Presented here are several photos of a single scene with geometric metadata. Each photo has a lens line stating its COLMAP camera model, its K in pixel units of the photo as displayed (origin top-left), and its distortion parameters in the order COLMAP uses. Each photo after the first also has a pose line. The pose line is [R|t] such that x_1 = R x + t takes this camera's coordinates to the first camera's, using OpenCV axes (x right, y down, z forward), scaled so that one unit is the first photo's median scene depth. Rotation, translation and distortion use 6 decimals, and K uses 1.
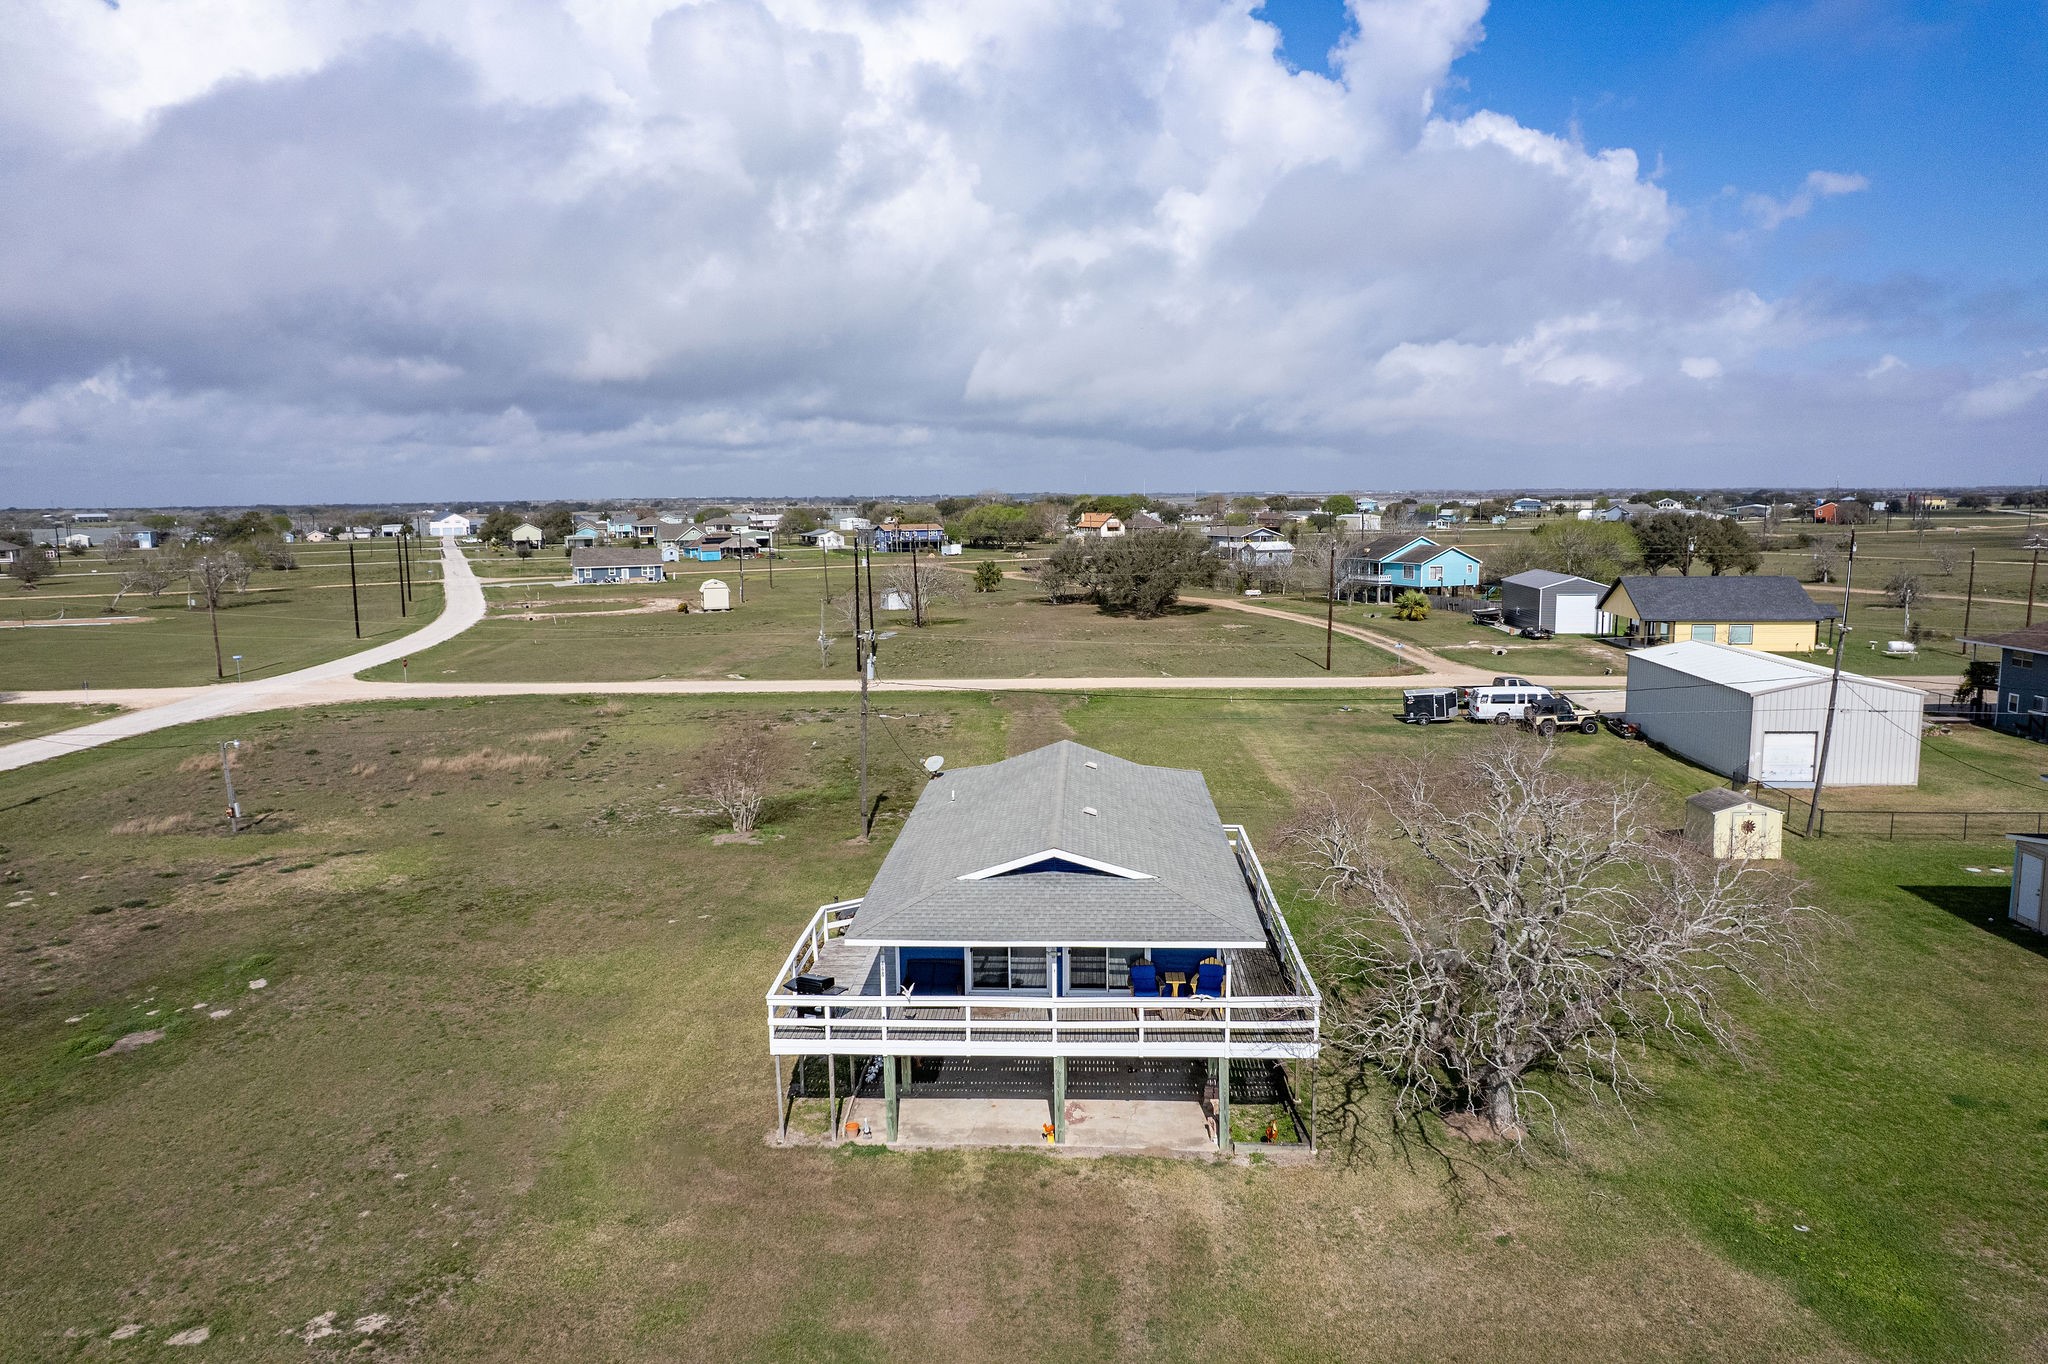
lens RADIAL K [[1310.8, 0, 1021.4], [0, 1310.8, 675.0], [0, 0, 1]] dist [-0.073344, 0.060581]
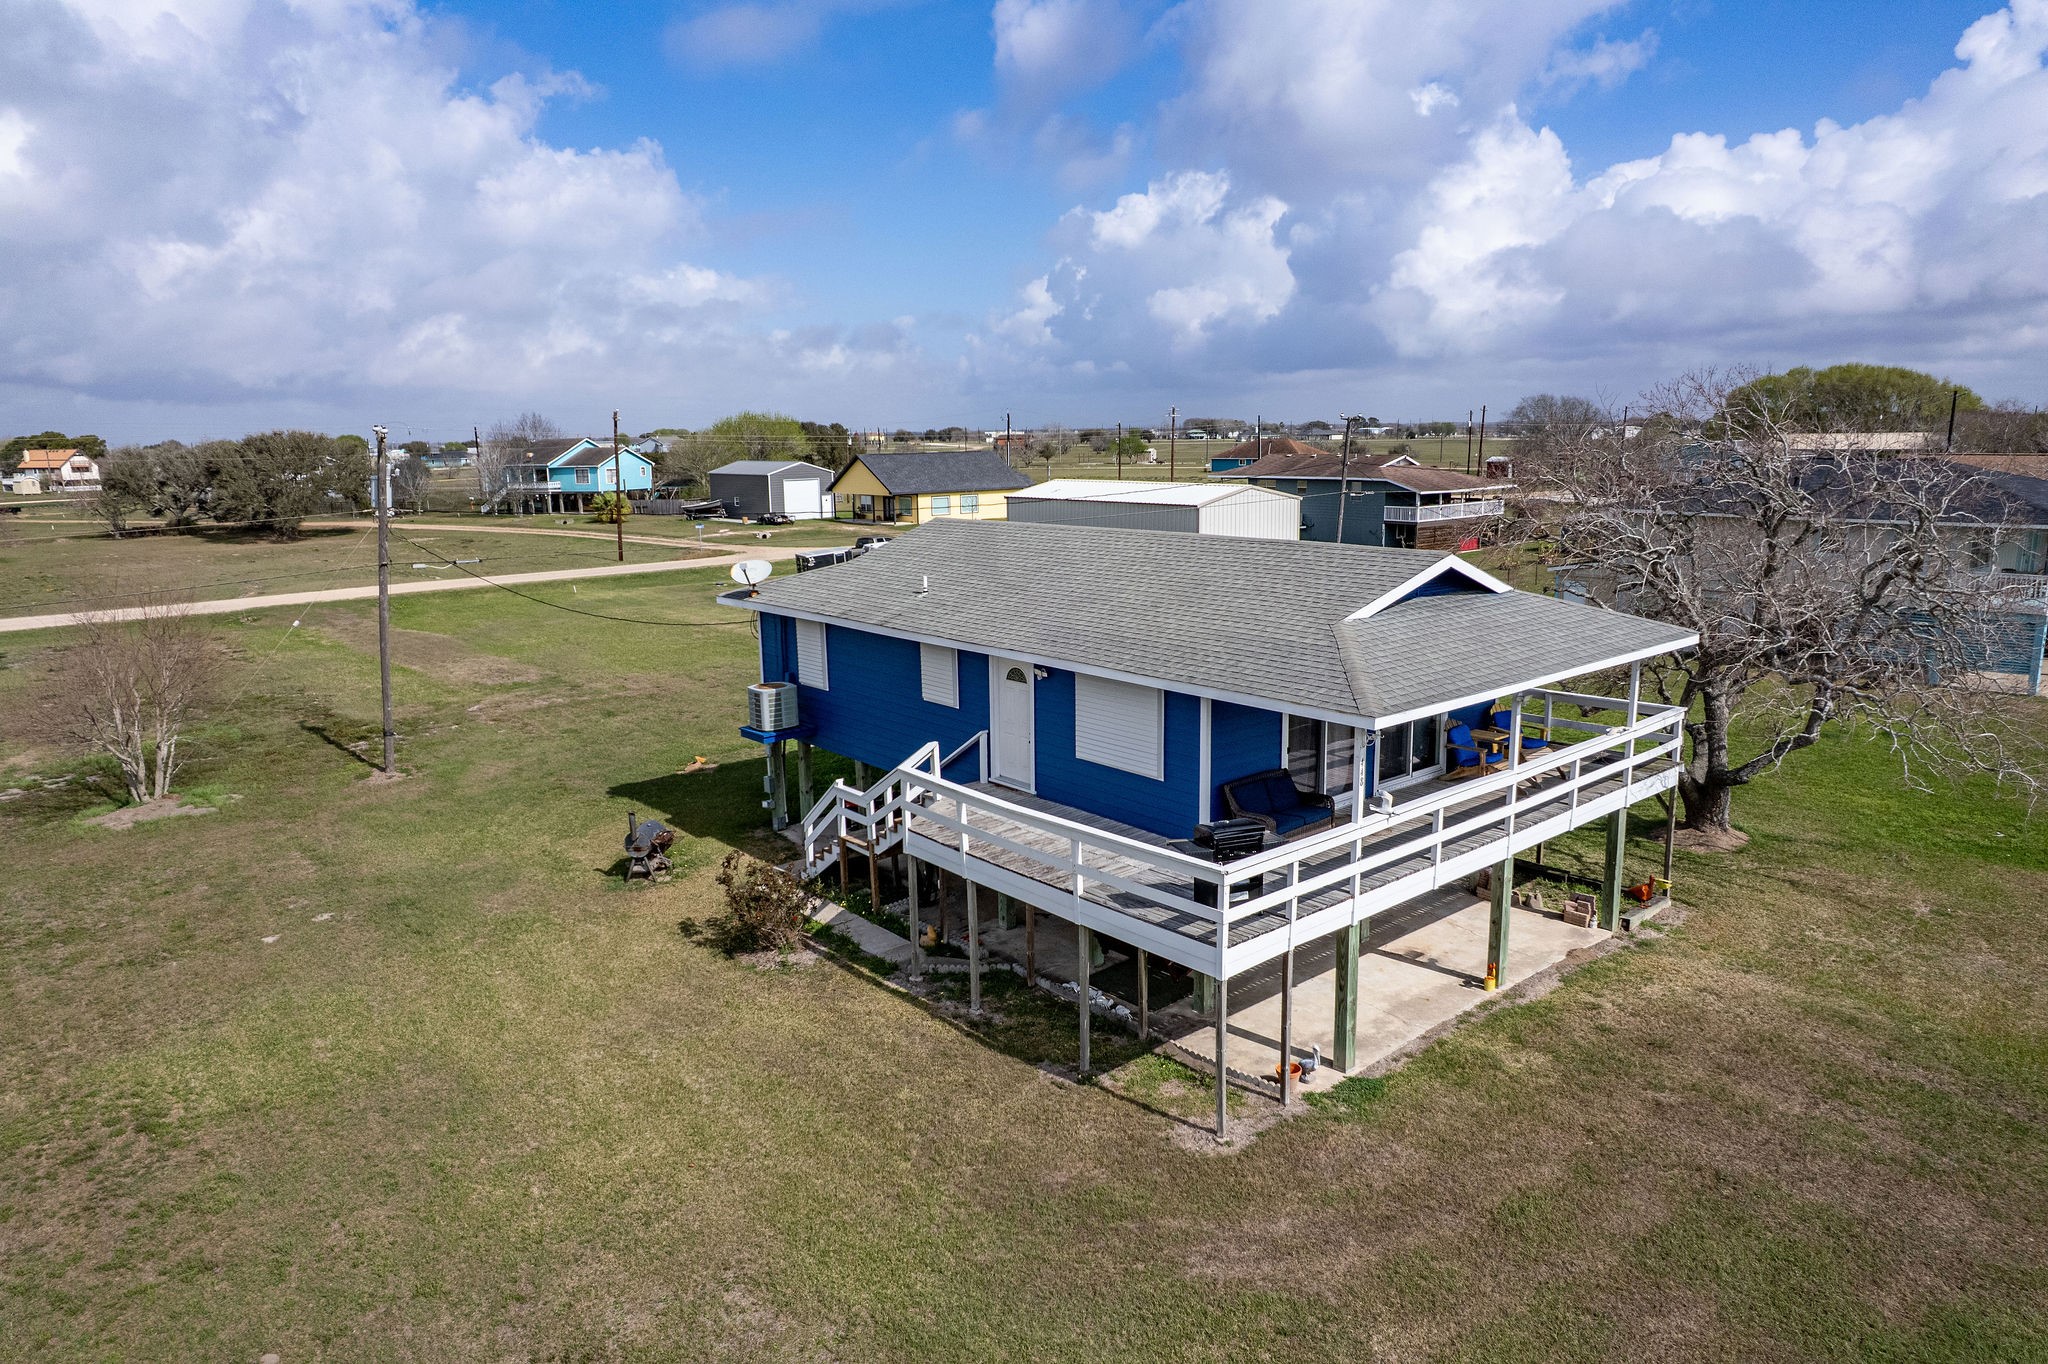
lens RADIAL K [[1315.3, 0, 1019.8], [0, 1315.3, 658.3], [0, 0, 1]] dist [-0.071951, 0.064934]
pose [[0.733415, -0.117668, 0.669520, -0.356886], [0.102247, 0.992795, 0.062479, 0.073918], [-0.672048, 0.022634, 0.740162, 0.401077]]
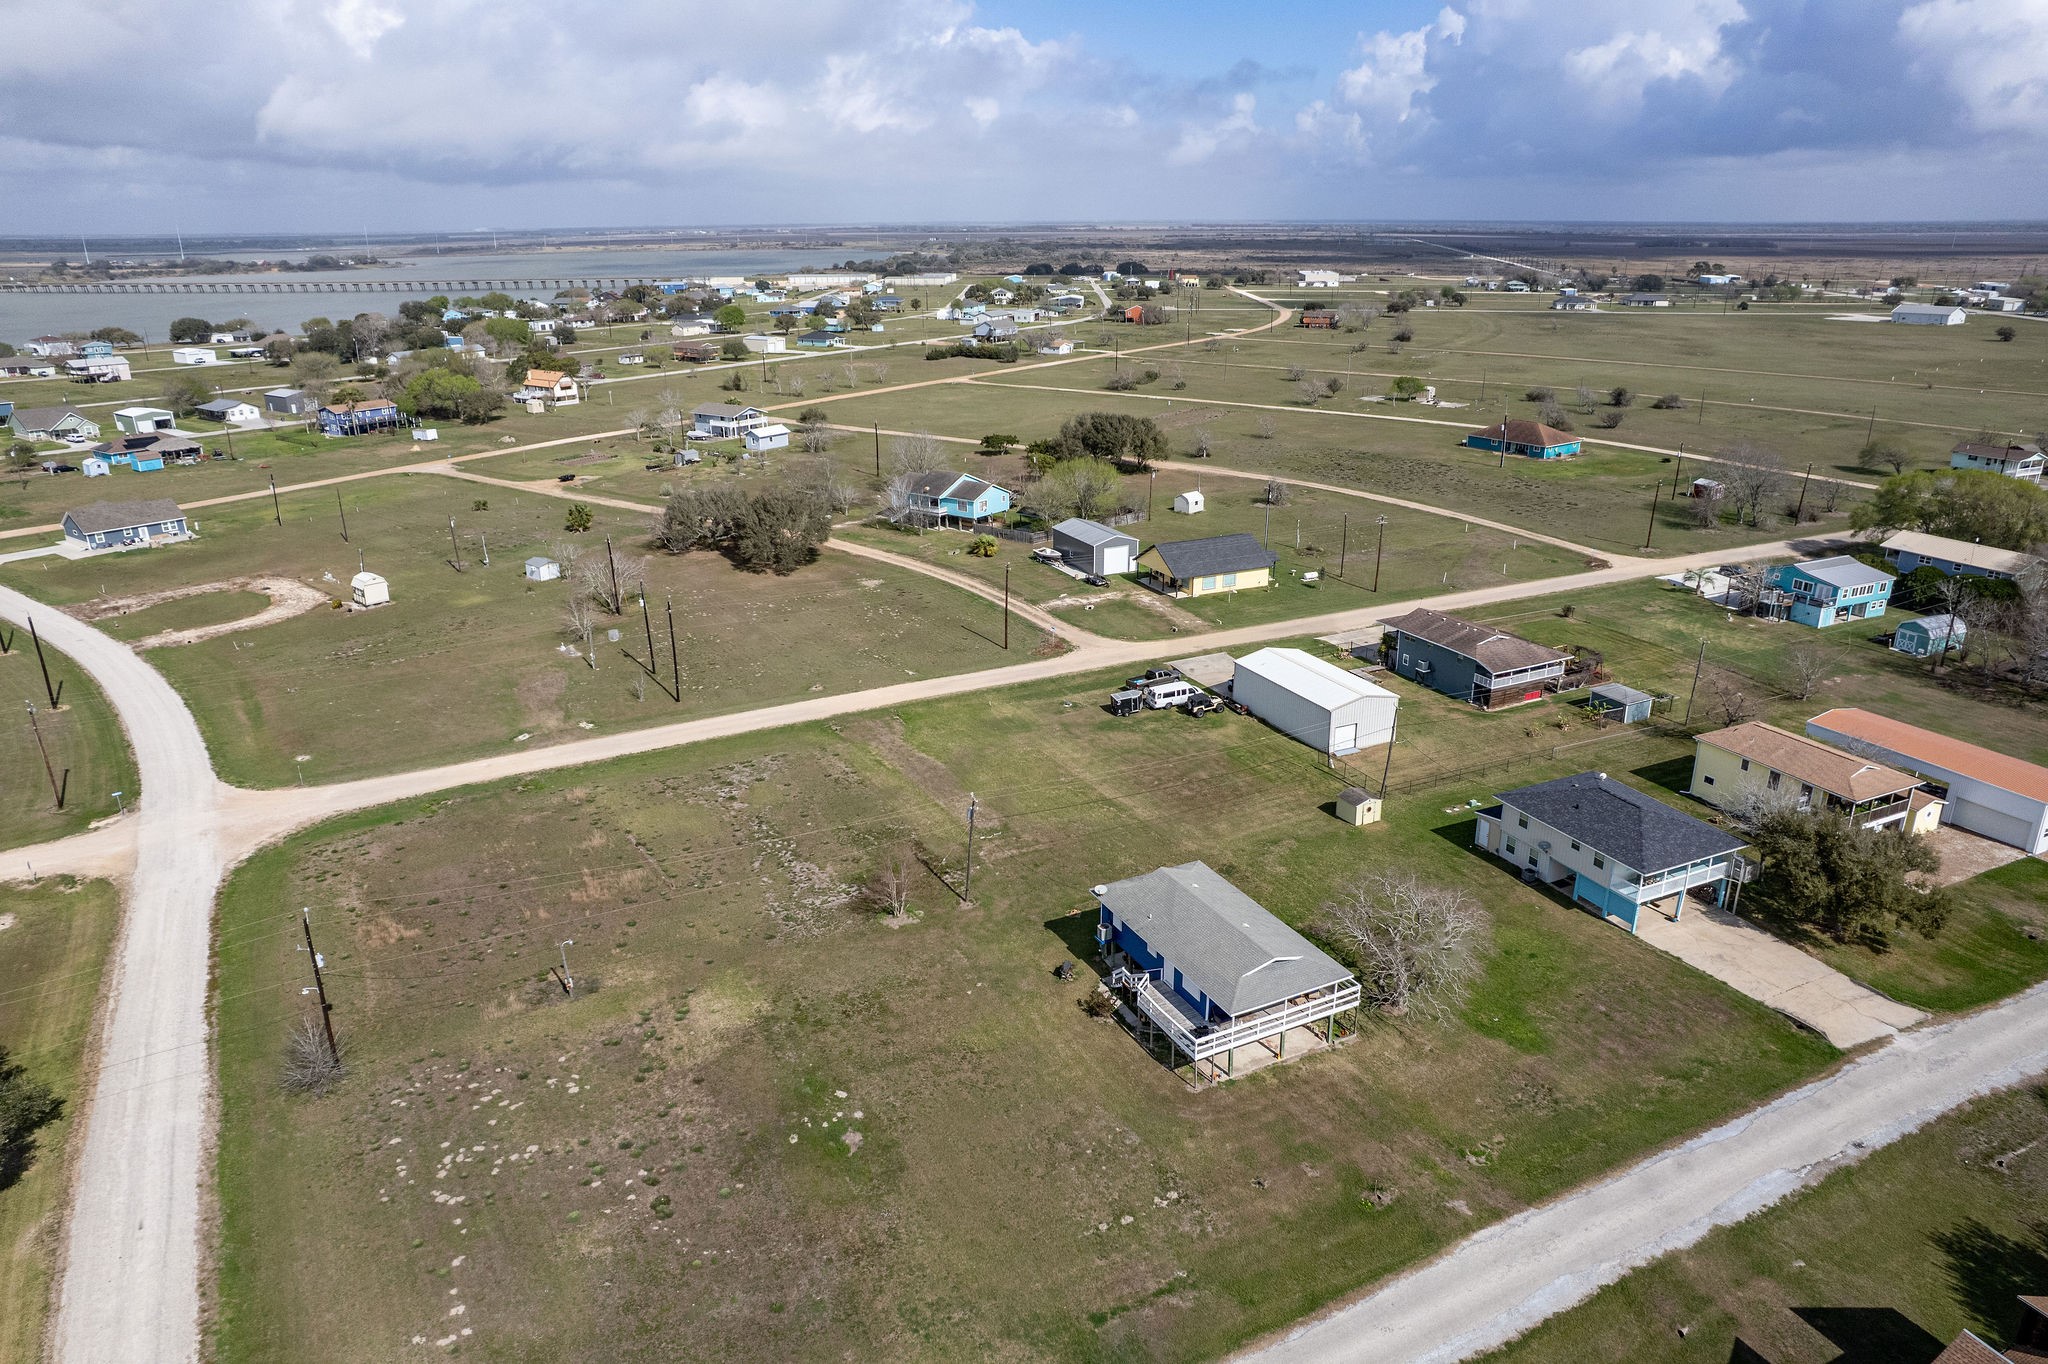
lens RADIAL K [[1315.3, 0, 1019.8], [0, 1315.3, 658.3], [0, 0, 1]] dist [-0.071951, 0.064934]
pose [[0.870617, -0.152557, 0.467709, -0.969100], [0.064954, 0.978027, 0.198103, -0.628806], [-0.487654, -0.142092, 0.861396, -0.586695]]
